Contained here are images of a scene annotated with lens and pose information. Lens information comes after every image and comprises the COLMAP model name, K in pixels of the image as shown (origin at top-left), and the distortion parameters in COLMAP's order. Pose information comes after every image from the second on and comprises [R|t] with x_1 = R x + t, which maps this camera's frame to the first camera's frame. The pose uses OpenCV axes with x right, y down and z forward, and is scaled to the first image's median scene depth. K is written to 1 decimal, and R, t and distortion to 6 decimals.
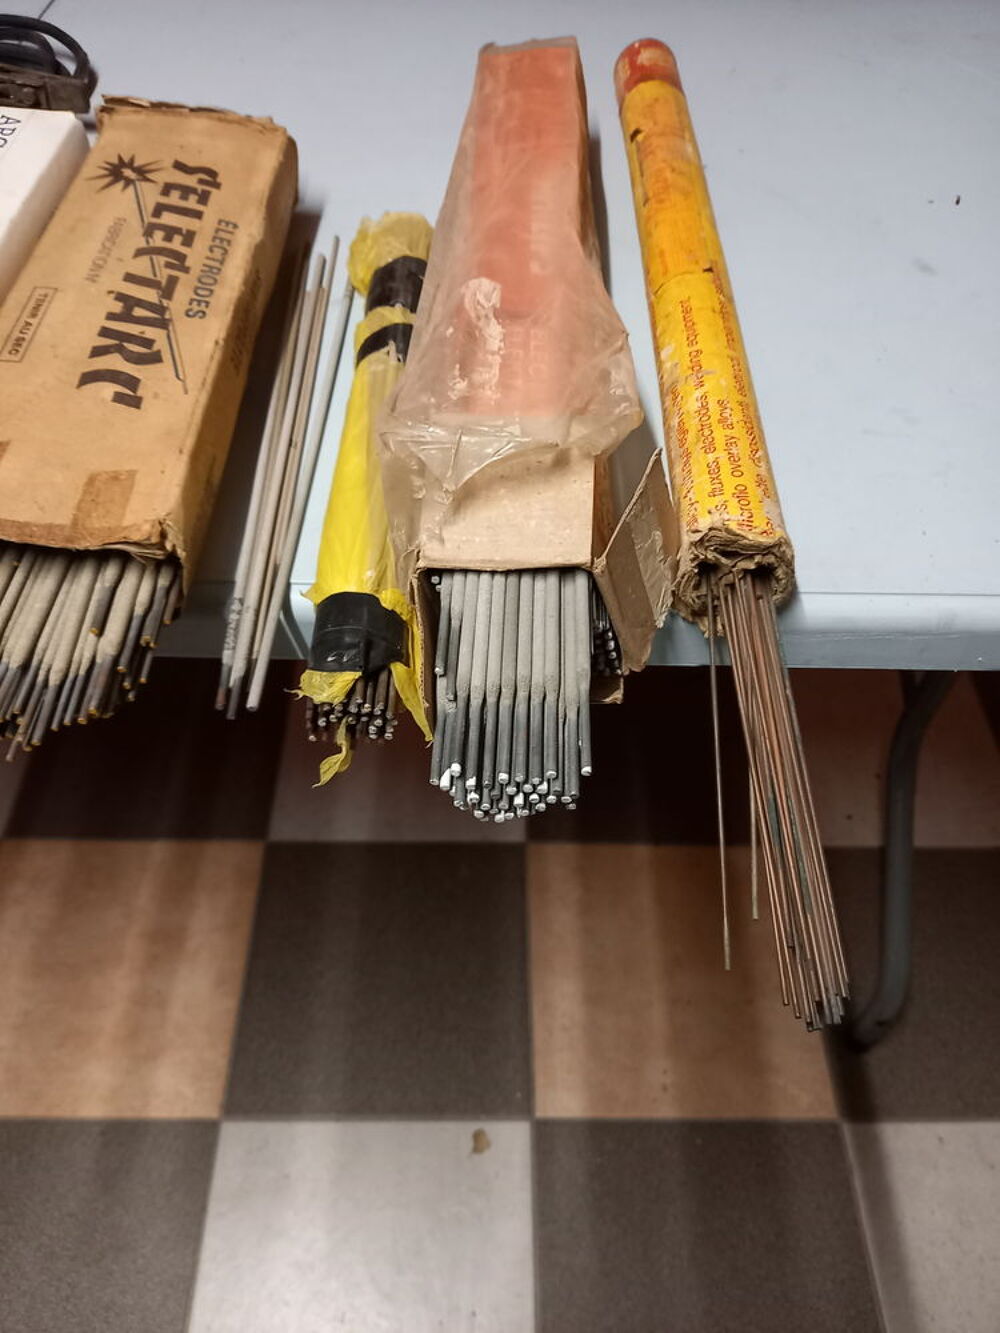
lens RADIAL K [[998.3, 0, 500.0], [0, 998.3, 666.5], [0, 0, 1]] dist [0.002087, -0.005696]
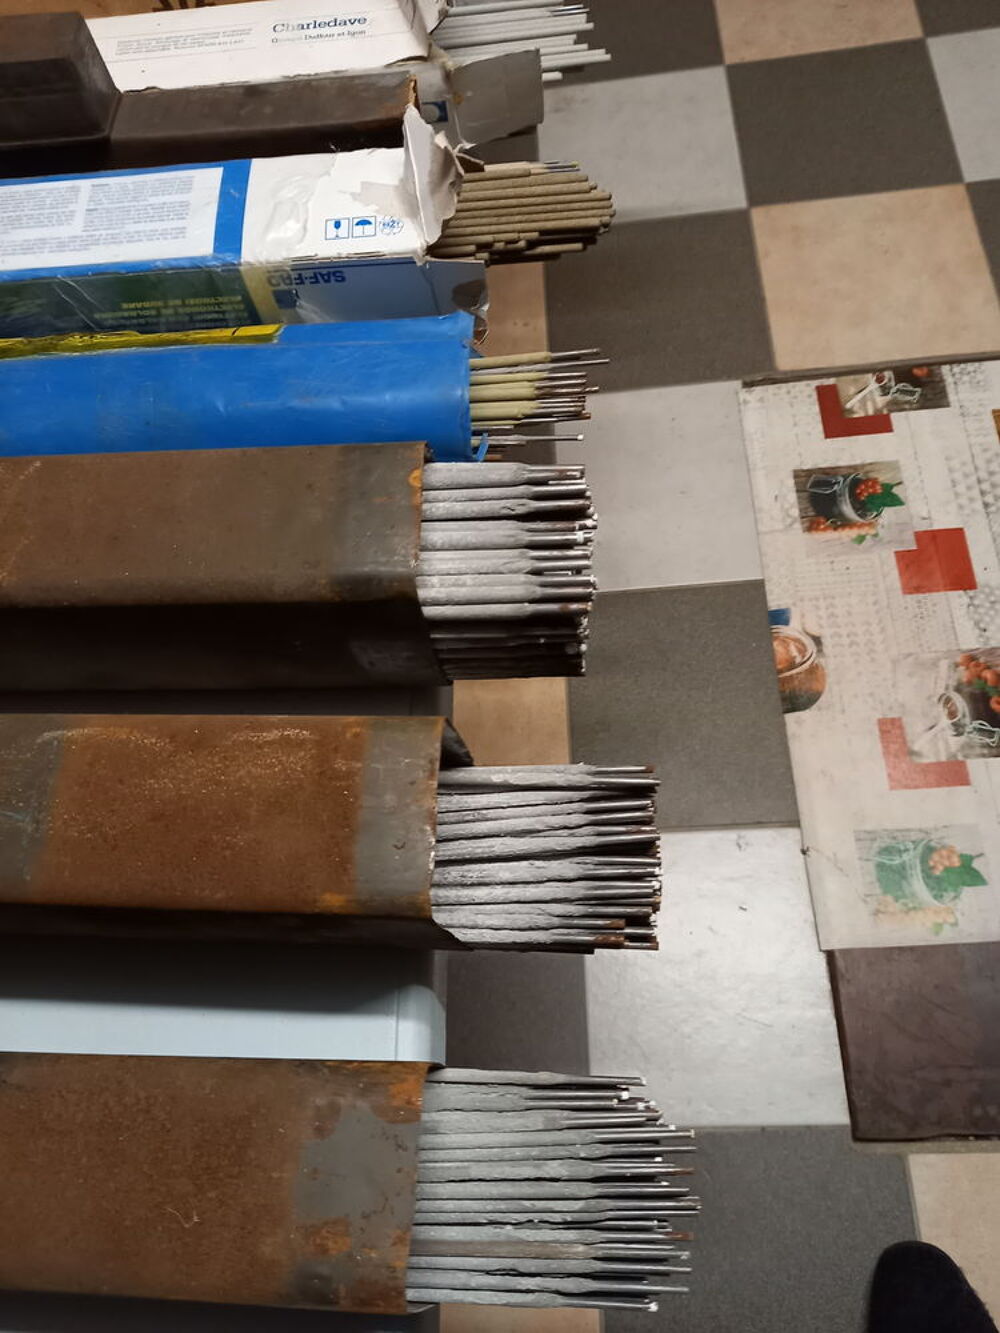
lens RADIAL K [[976.1, 0, 499.7], [0, 976.1, 671.0], [0, 0, 1]] dist [0.047240, -0.069188]
pose [[-0.024935, -0.935032, 0.353686, -0.813169], [0.842832, 0.170597, 0.510423, -0.247830], [-0.537599, 0.310825, 0.783821, 0.073773]]
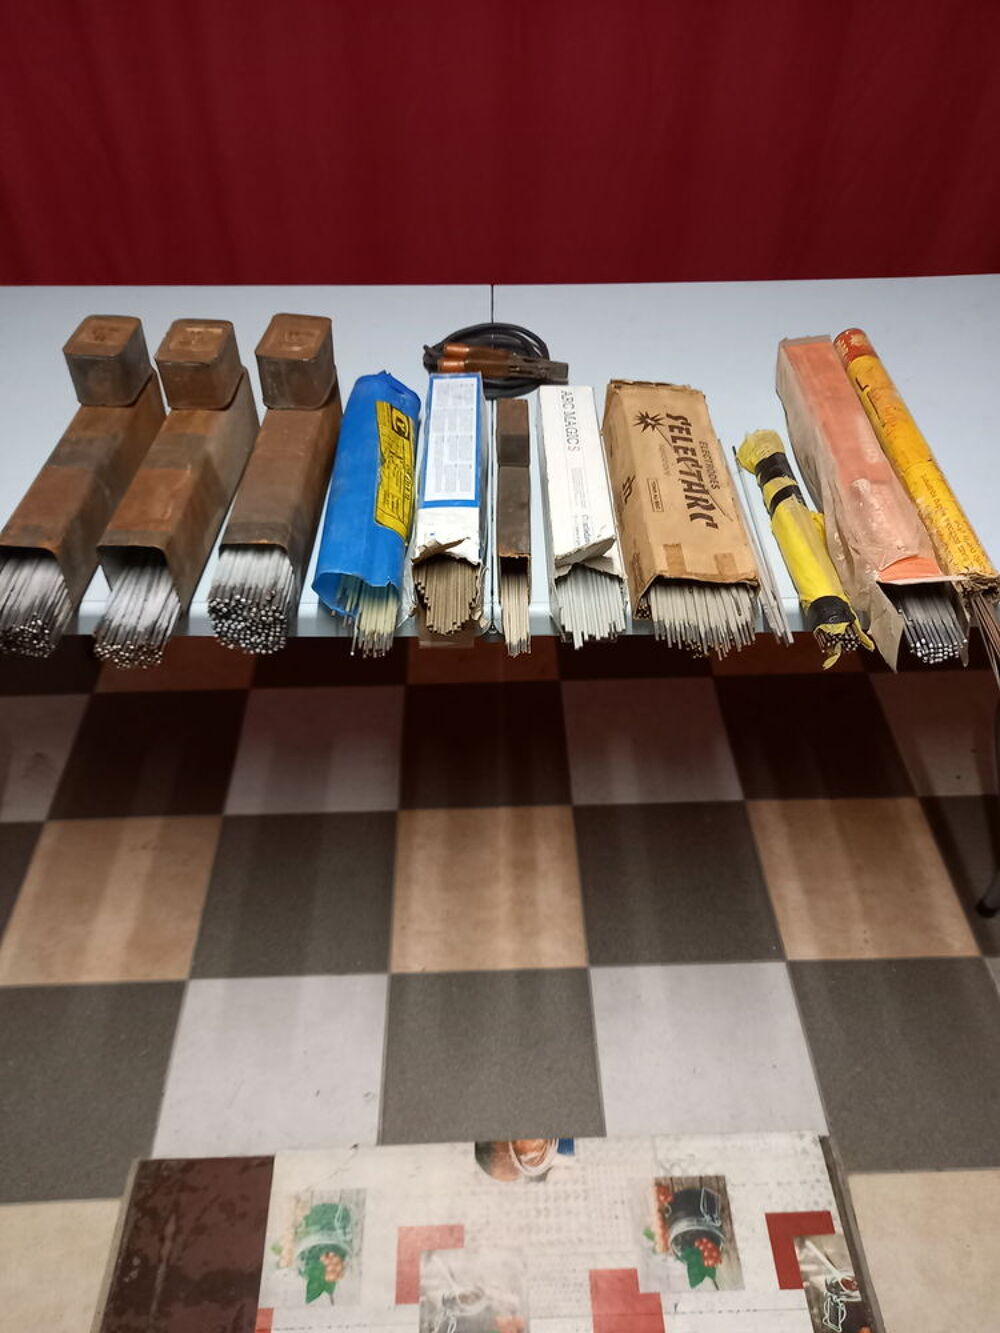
lens RADIAL K [[976.1, 0, 499.7], [0, 976.1, 671.0], [0, 0, 1]] dist [0.047240, -0.069188]
pose [[0.999099, -0.041685, -0.007975, -0.384663], [0.040790, 0.995035, -0.090781, 0.121707], [0.011719, 0.090374, 0.995839, -0.582932]]
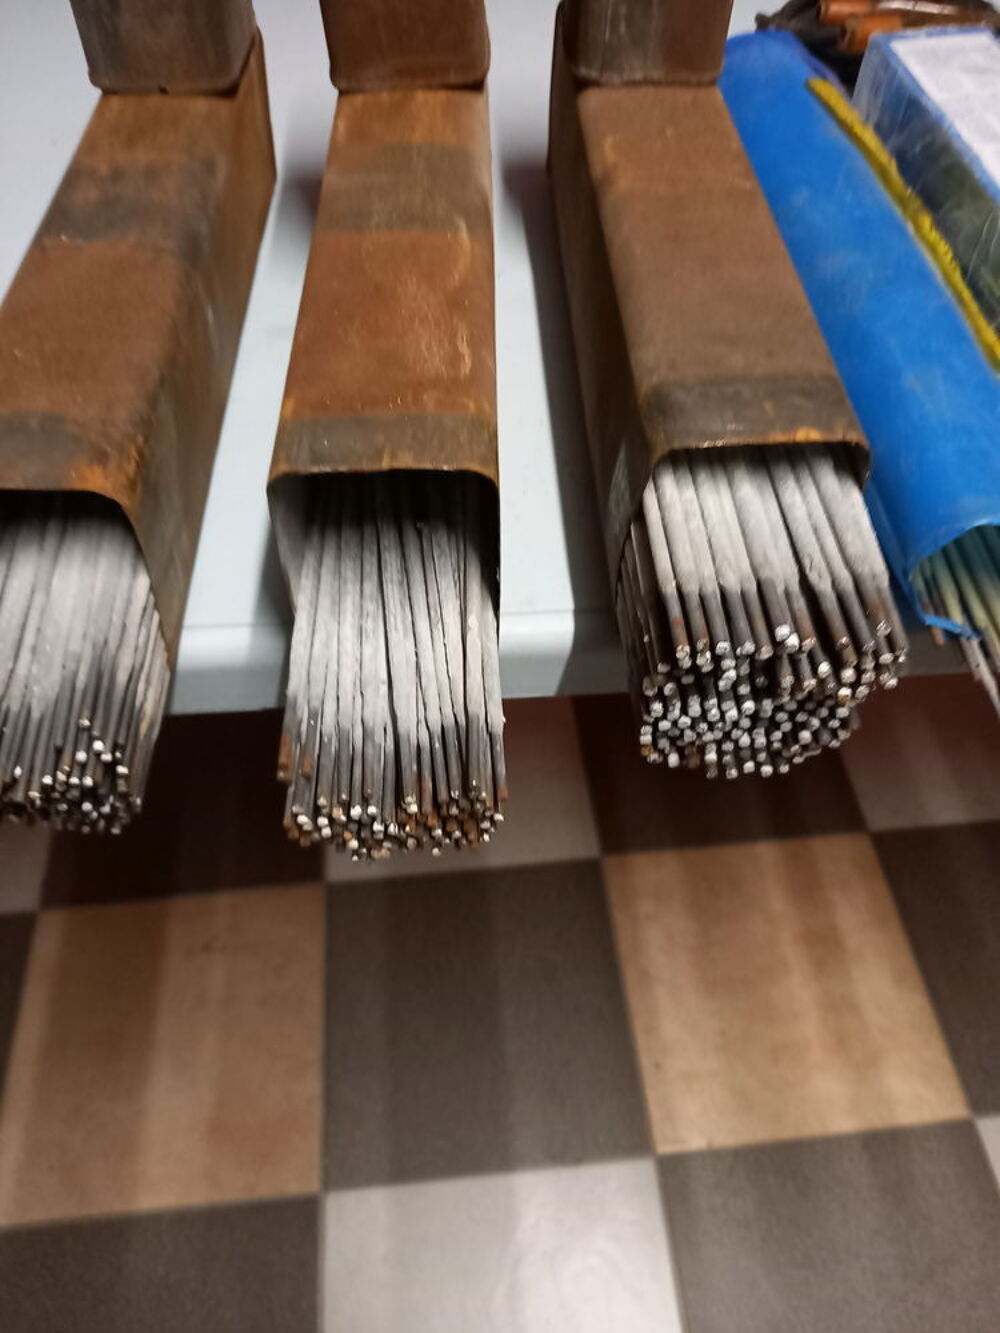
lens RADIAL K [[998.3, 0, 500.0], [0, 998.3, 666.5], [0, 0, 1]] dist [0.002087, -0.005696]
pose [[0.994875, -0.094302, 0.036487, -0.725284], [0.093584, 0.995392, 0.020906, -0.045838], [-0.038290, -0.017384, 0.999115, 0.057092]]
